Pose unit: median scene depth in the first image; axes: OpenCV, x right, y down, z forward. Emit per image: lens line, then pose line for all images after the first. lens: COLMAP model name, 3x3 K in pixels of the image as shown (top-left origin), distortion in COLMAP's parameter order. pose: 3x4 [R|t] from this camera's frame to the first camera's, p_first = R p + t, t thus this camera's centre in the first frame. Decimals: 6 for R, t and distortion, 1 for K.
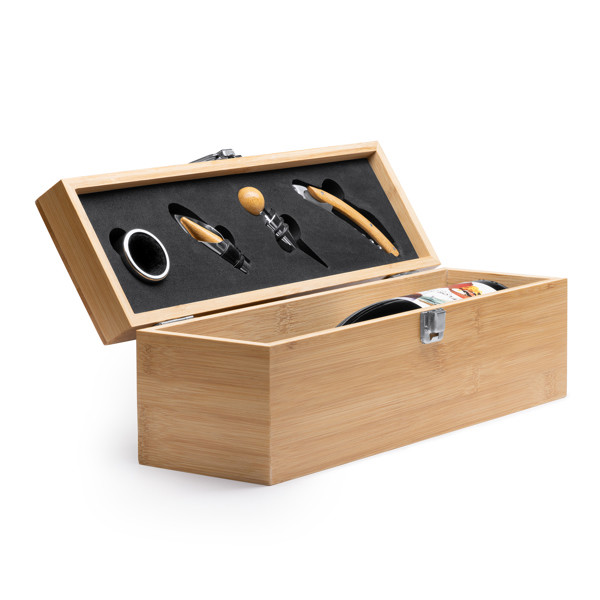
lens RADIAL K [[2386.3, 0, 300.0], [0, 2386.3, 300.0], [0, 0, 1]] dist [0.091941, -1.710678]
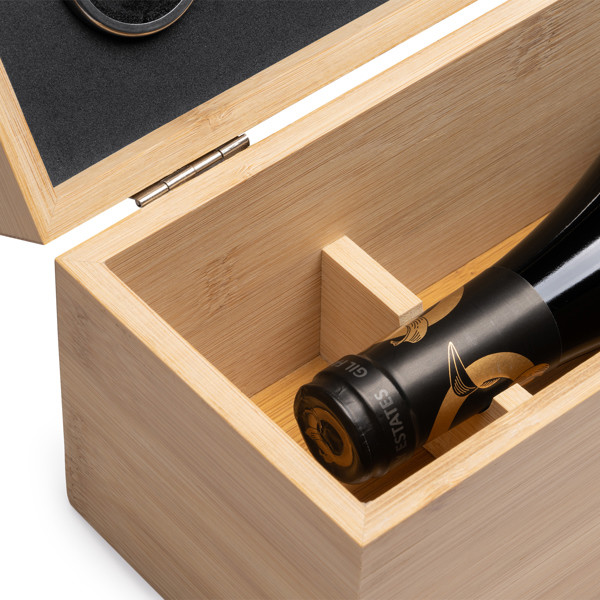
lens RADIAL K [[2725.4, 0, 300.0], [0, 2725.4, 300.0], [0, 0, 1]] dist [-0.056652, -5.885510]
pose [[0.973747, 0.180420, -0.138799, 0.024236], [-0.050457, 0.765656, 0.641268, -0.235077], [0.221970, -0.617430, 0.754659, 0.660577]]
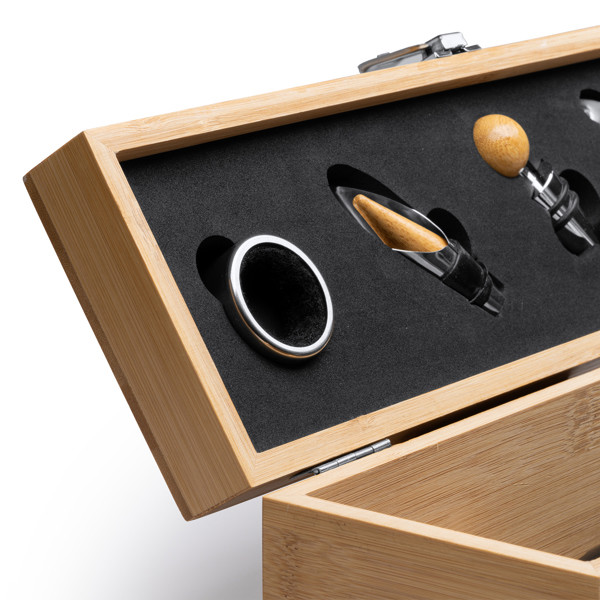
lens RADIAL K [[2725.4, 0, 300.0], [0, 2725.4, 300.0], [0, 0, 1]] dist [-0.056652, -5.885510]
pose [[0.999428, 0.002718, -0.033702, -0.043536], [0.000218, 0.996226, 0.086801, -0.060408], [0.033810, -0.086759, 0.995655, 0.498759]]
